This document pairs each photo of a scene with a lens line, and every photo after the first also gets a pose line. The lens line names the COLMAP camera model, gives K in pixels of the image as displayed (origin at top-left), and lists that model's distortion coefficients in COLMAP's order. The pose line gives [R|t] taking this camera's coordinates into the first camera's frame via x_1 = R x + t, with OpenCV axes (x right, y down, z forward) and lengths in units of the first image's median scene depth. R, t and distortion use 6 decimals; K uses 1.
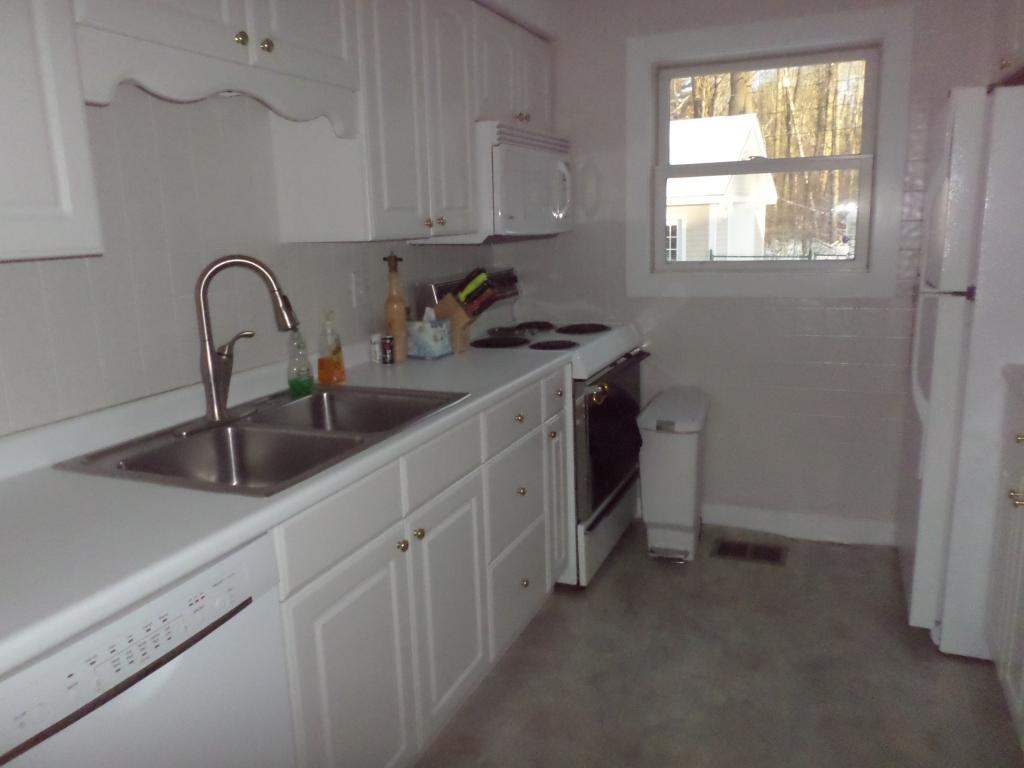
lens RADIAL K [[776.1, 0, 507.8], [0, 776.1, 385.9], [0, 0, 1]] dist [-0.029265, 0.003033]
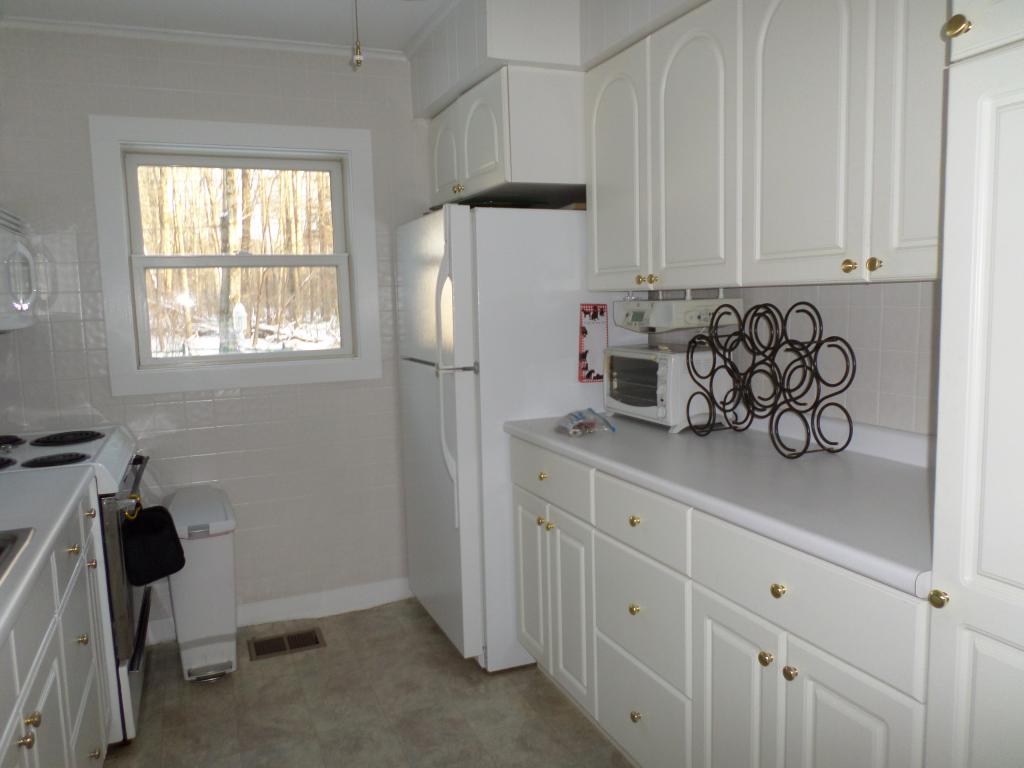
lens RADIAL K [[776.1, 0, 508.3], [0, 776.1, 386.2], [0, 0, 1]] dist [-0.029265, 0.003033]
pose [[0.693010, -0.063342, 0.718140, -0.184959], [0.151024, 0.986786, -0.058702, -0.007973], [-0.704932, 0.149138, 0.693418, 0.076272]]
